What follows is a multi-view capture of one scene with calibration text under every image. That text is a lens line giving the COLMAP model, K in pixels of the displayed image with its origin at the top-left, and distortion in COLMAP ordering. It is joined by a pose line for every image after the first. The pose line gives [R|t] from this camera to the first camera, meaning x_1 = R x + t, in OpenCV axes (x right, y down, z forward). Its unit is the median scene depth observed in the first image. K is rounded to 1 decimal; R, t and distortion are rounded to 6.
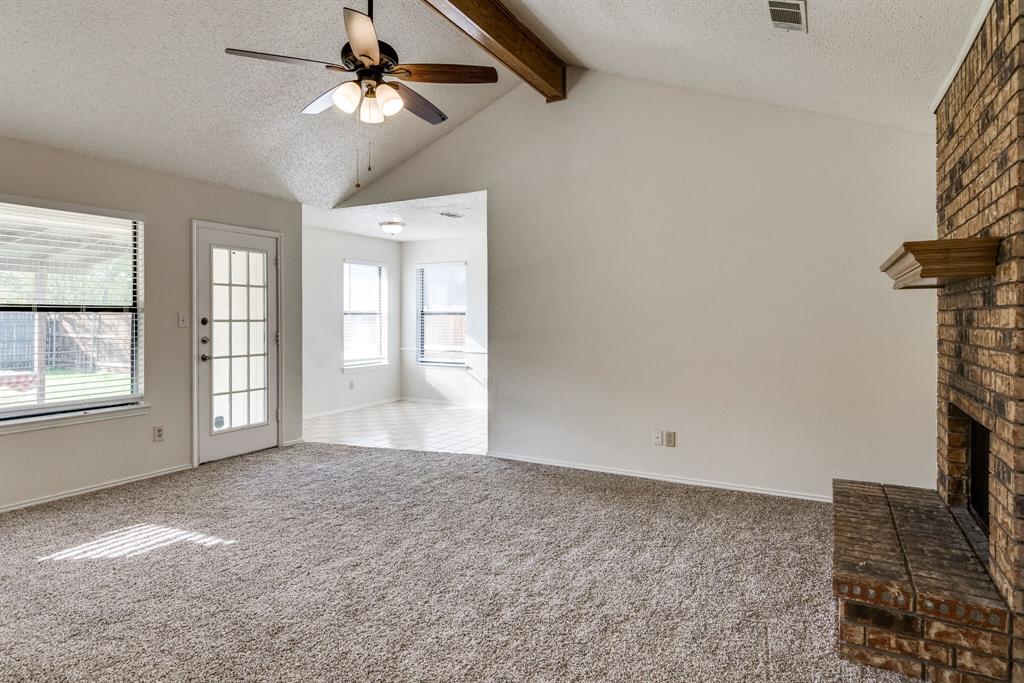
lens RADIAL K [[554.3, 0, 472.6], [0, 554.3, 323.0], [0, 0, 1]] dist [0.001800, 0.002861]
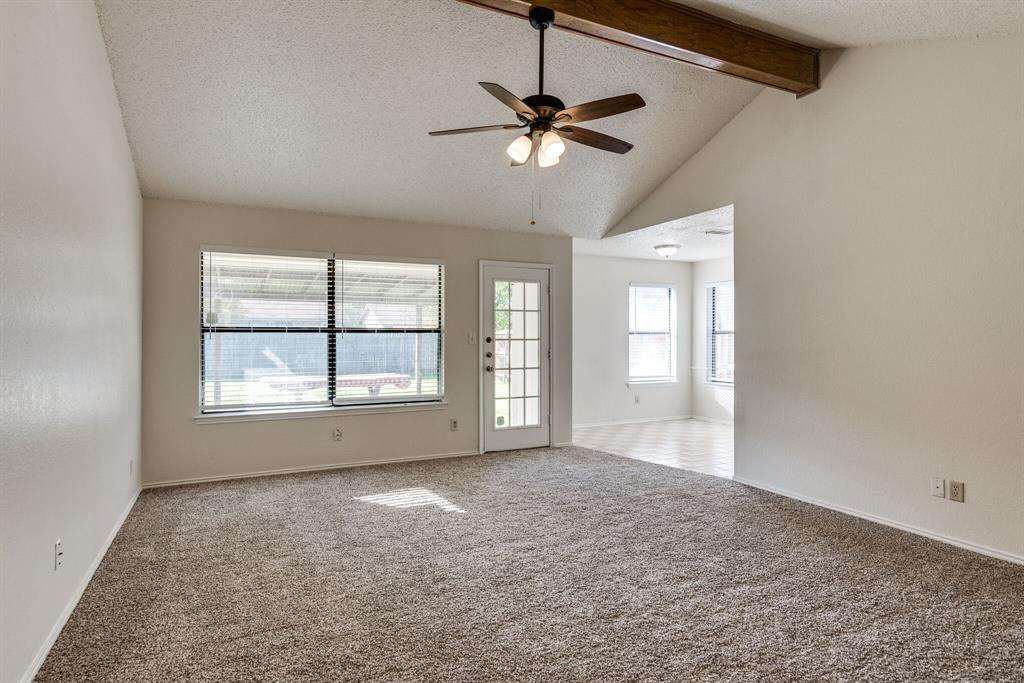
lens RADIAL K [[516.7, 0, 502.3], [0, 516.7, 340.9], [0, 0, 1]] dist [0.000475, 0.000854]
pose [[0.836566, 0.002890, -0.547858, 0.202136], [-0.004378, 0.999989, -0.001410, 0.001075], [0.547848, 0.003579, 0.836570, 0.035589]]
